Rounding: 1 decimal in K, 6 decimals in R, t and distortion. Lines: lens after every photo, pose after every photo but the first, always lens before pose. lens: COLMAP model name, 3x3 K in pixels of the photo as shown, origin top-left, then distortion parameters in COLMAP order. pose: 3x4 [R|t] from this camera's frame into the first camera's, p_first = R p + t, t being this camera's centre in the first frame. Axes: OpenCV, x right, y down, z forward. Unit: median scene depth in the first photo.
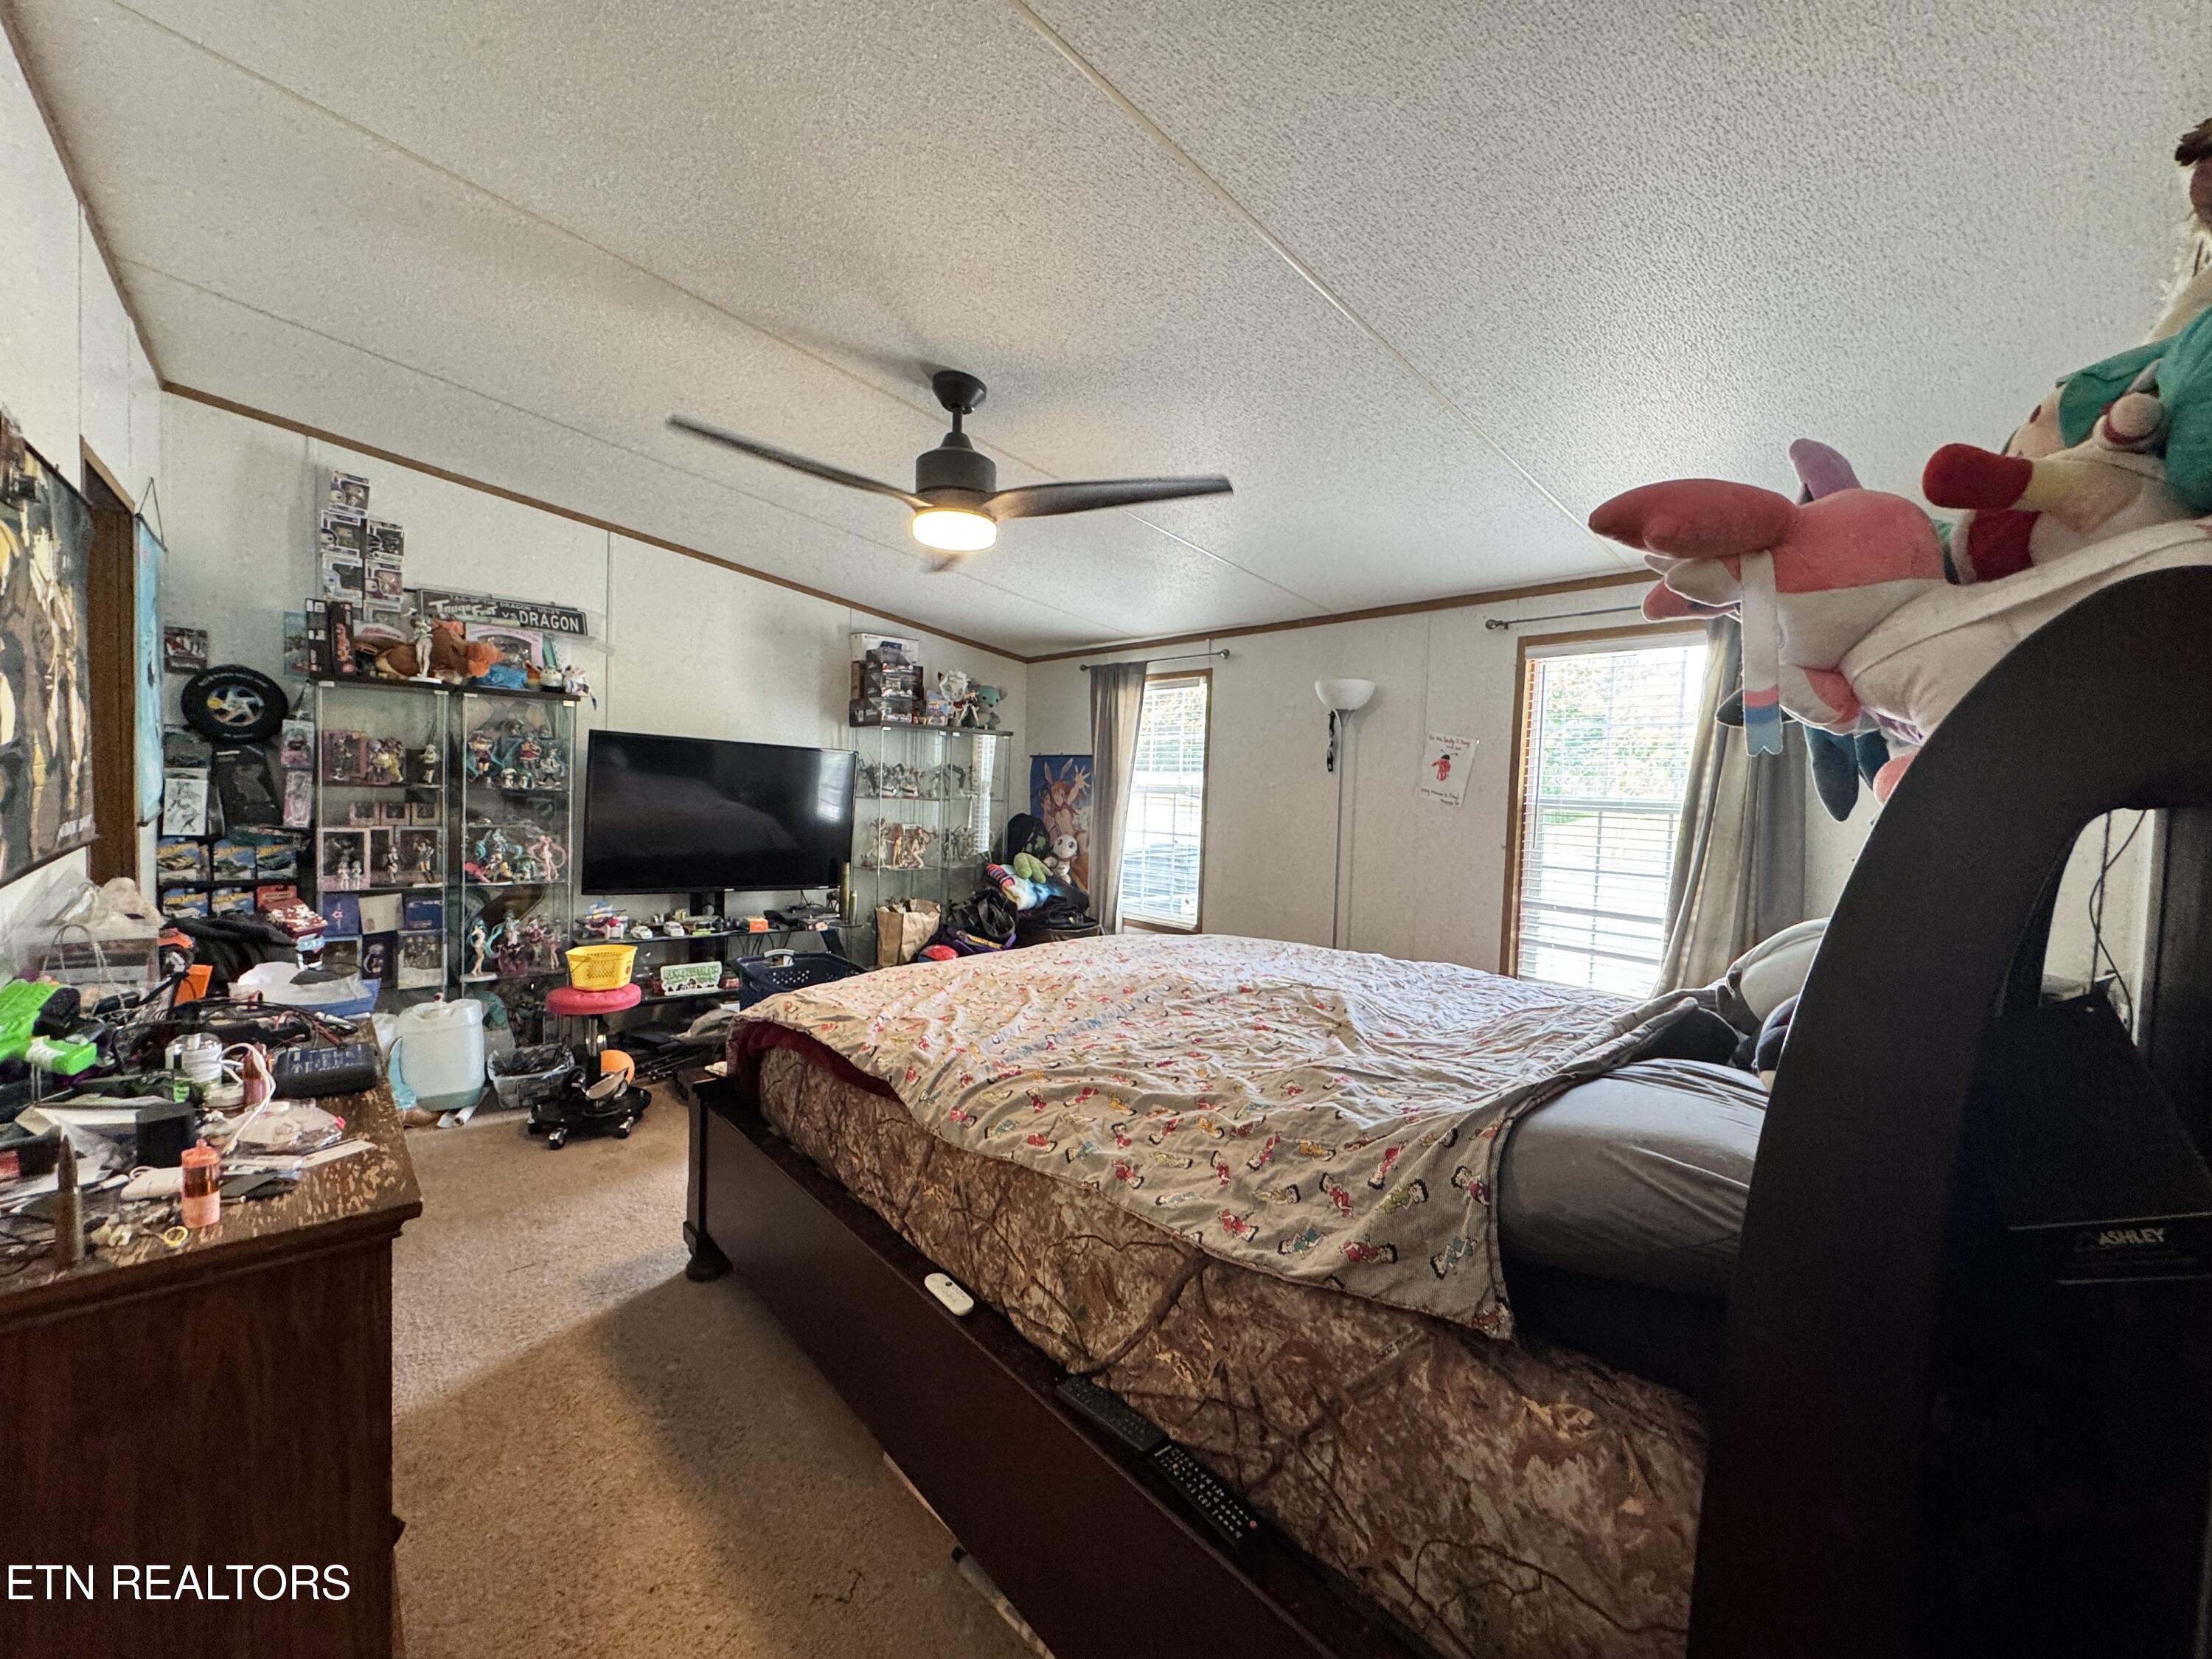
lens RADIAL K [[884.0, 0, 1099.6], [0, 884.0, 829.3], [0, 0, 1]] dist [-0.004836, 0.000314]
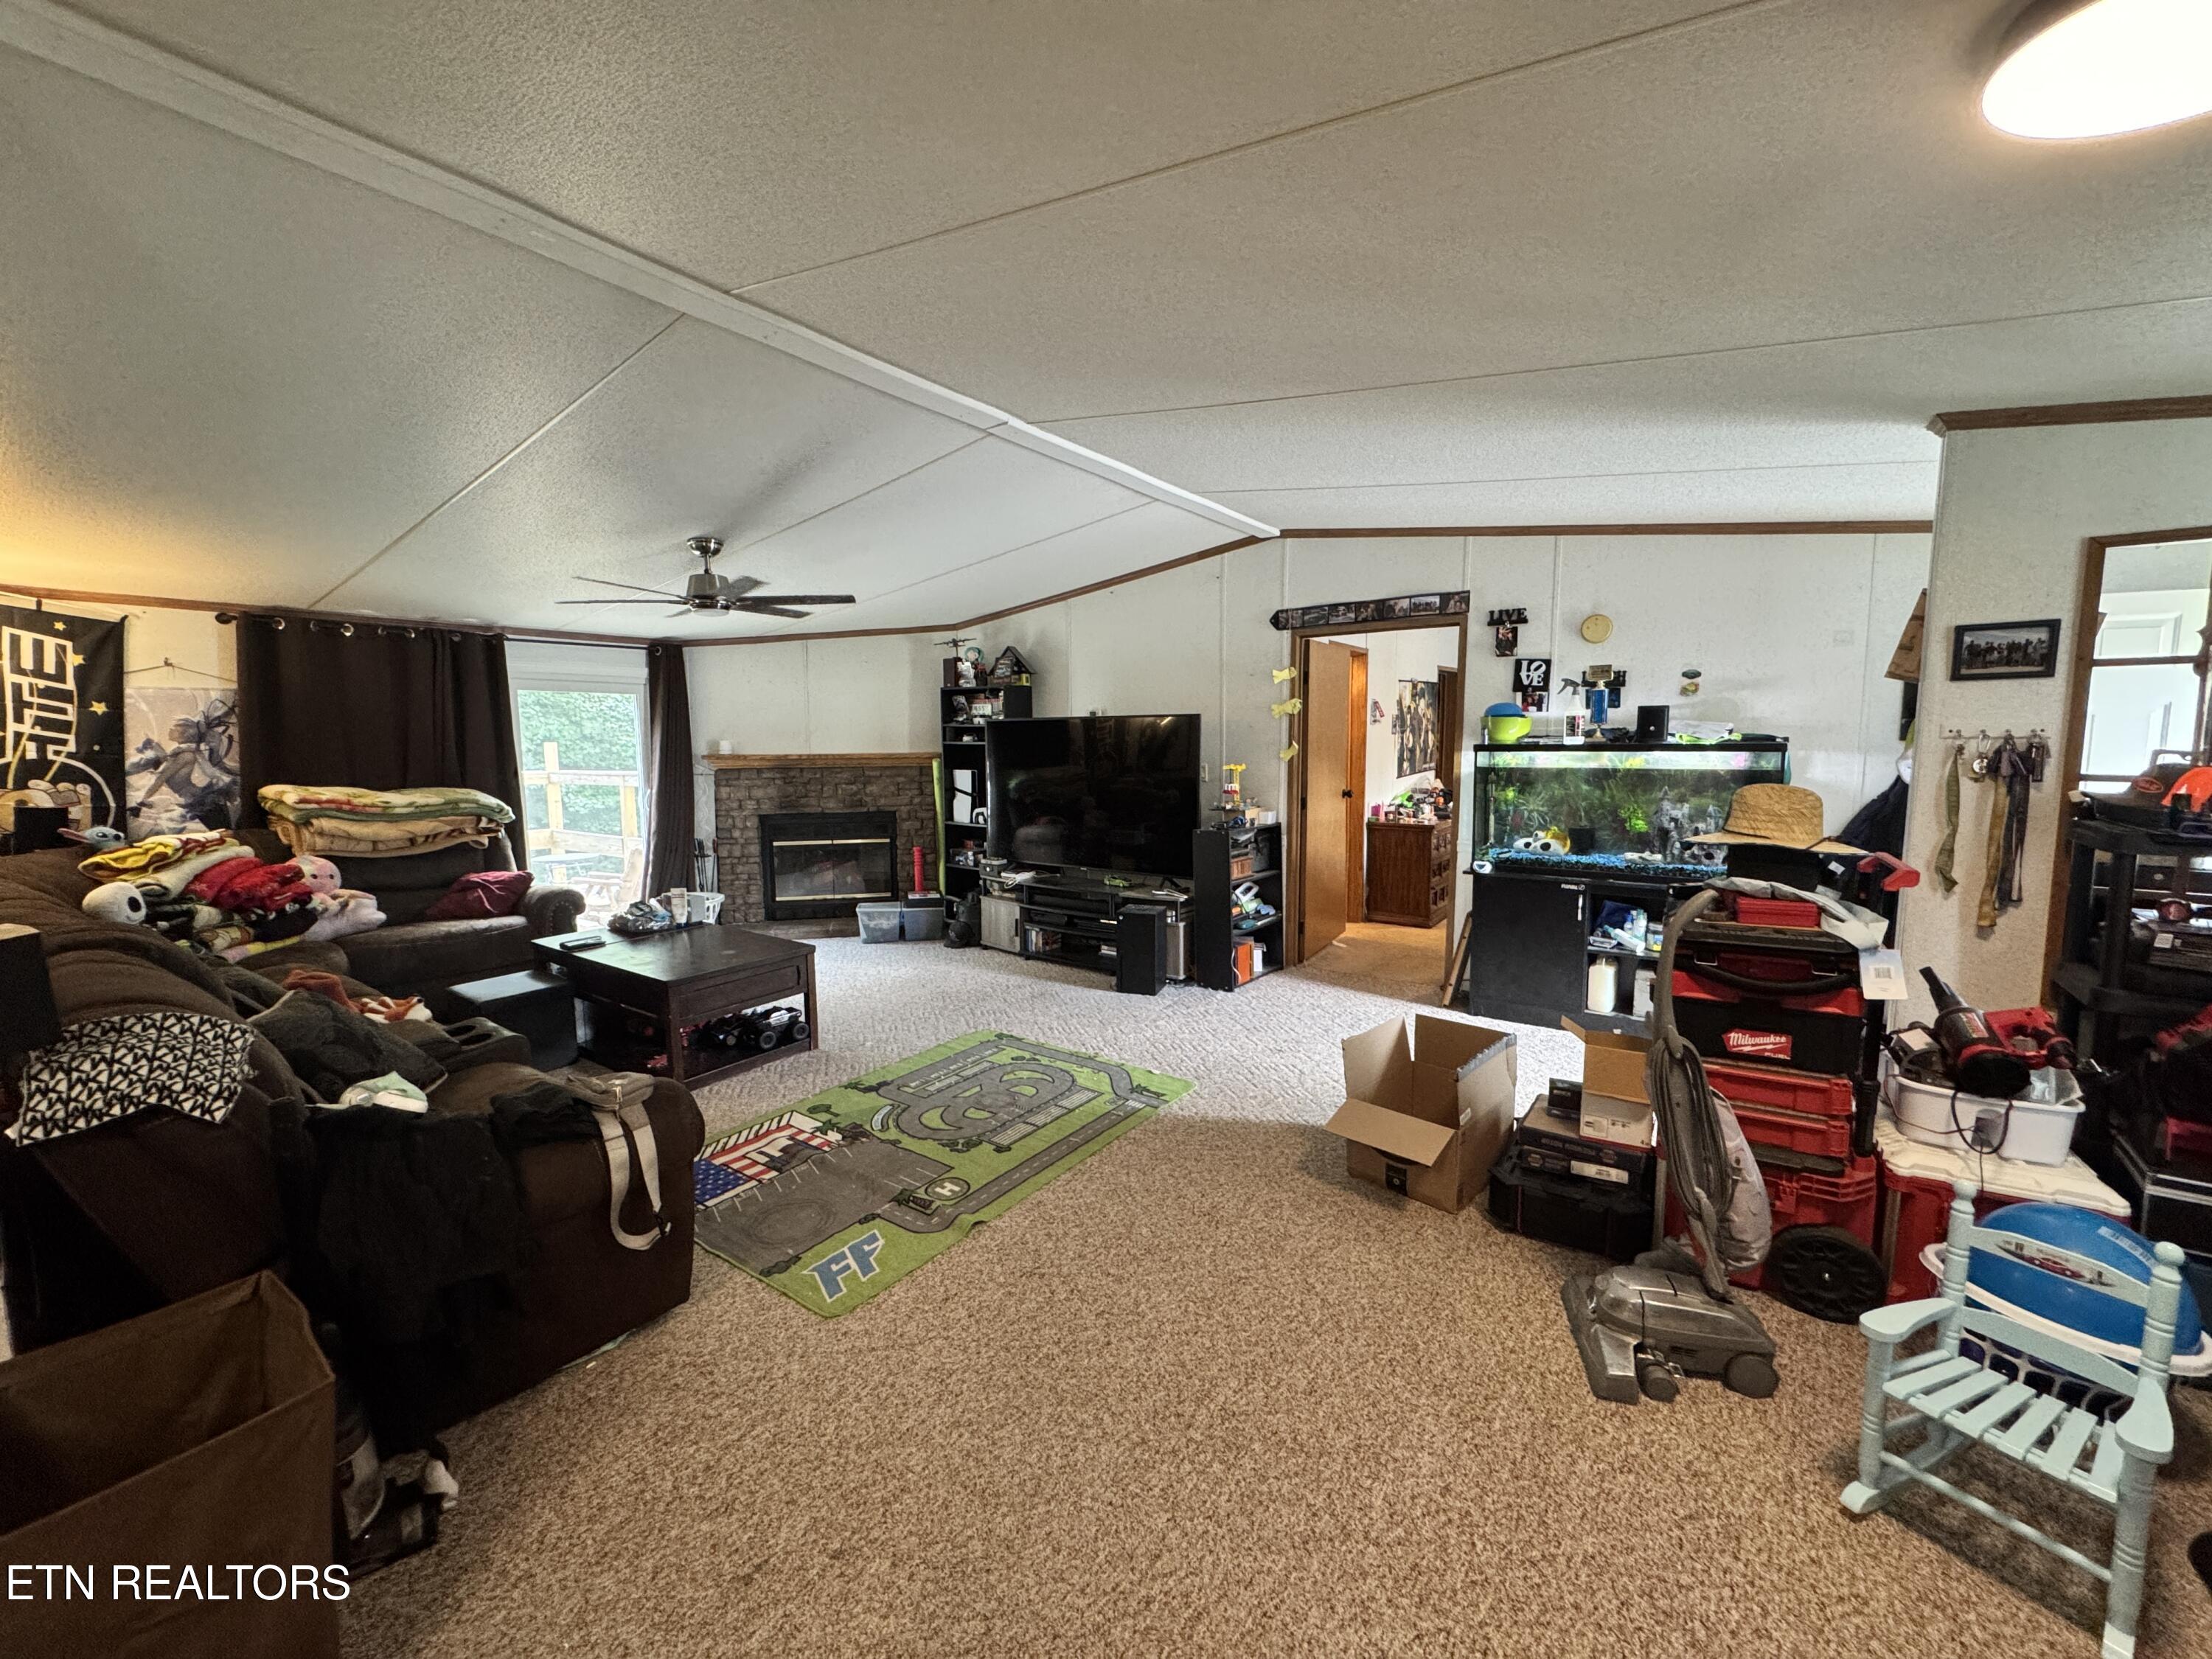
lens RADIAL K [[884.0, 0, 1109.1], [0, 884.0, 828.1], [0, 0, 1]] dist [-0.004836, 0.000314]
pose [[0.223153, 0.062589, -0.972772, 1.379987], [-0.027104, 0.997949, 0.057991, 0.049203], [0.974407, 0.013425, 0.224392, -0.752326]]
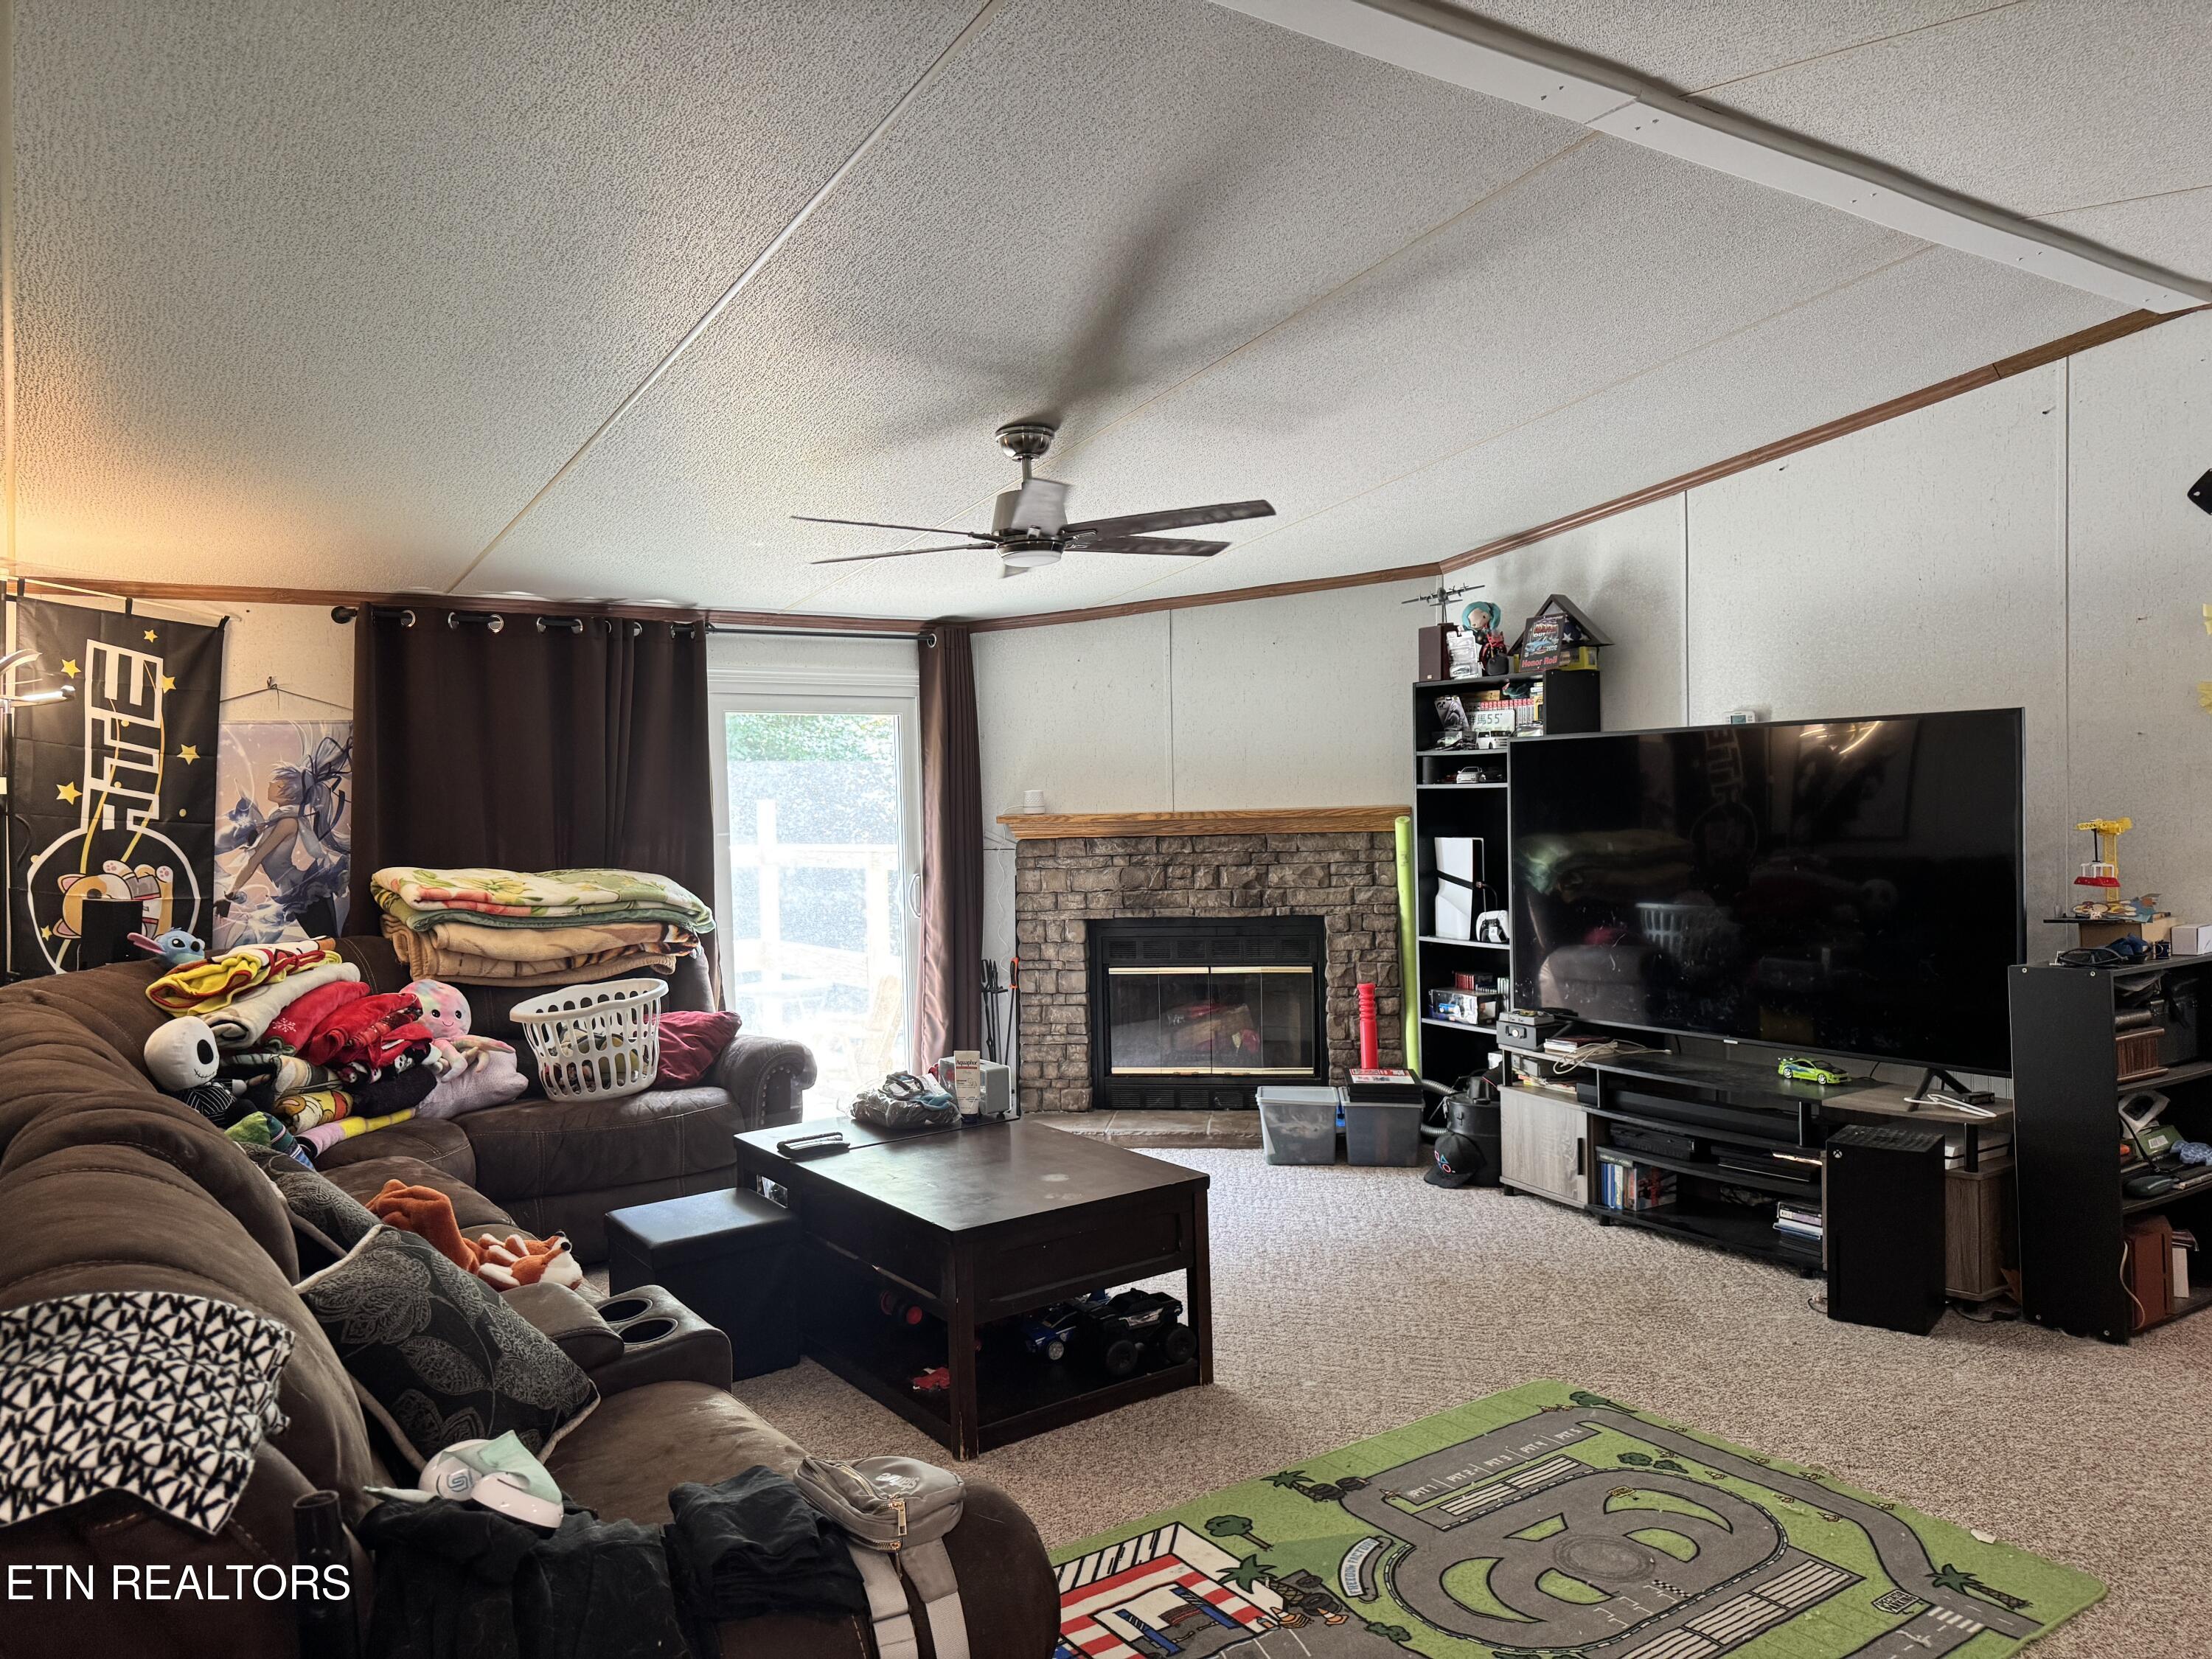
lens RADIAL K [[1554.0, 0, 1095.9], [0, 1554.0, 842.3], [0, 0, 1]] dist [0.066270, -0.082719]
pose [[-0.123458, -0.001139, -0.992349, 1.233694], [-0.020934, 0.999780, 0.001457, 0.054177], [0.992129, 0.020954, -0.123454, -0.816825]]
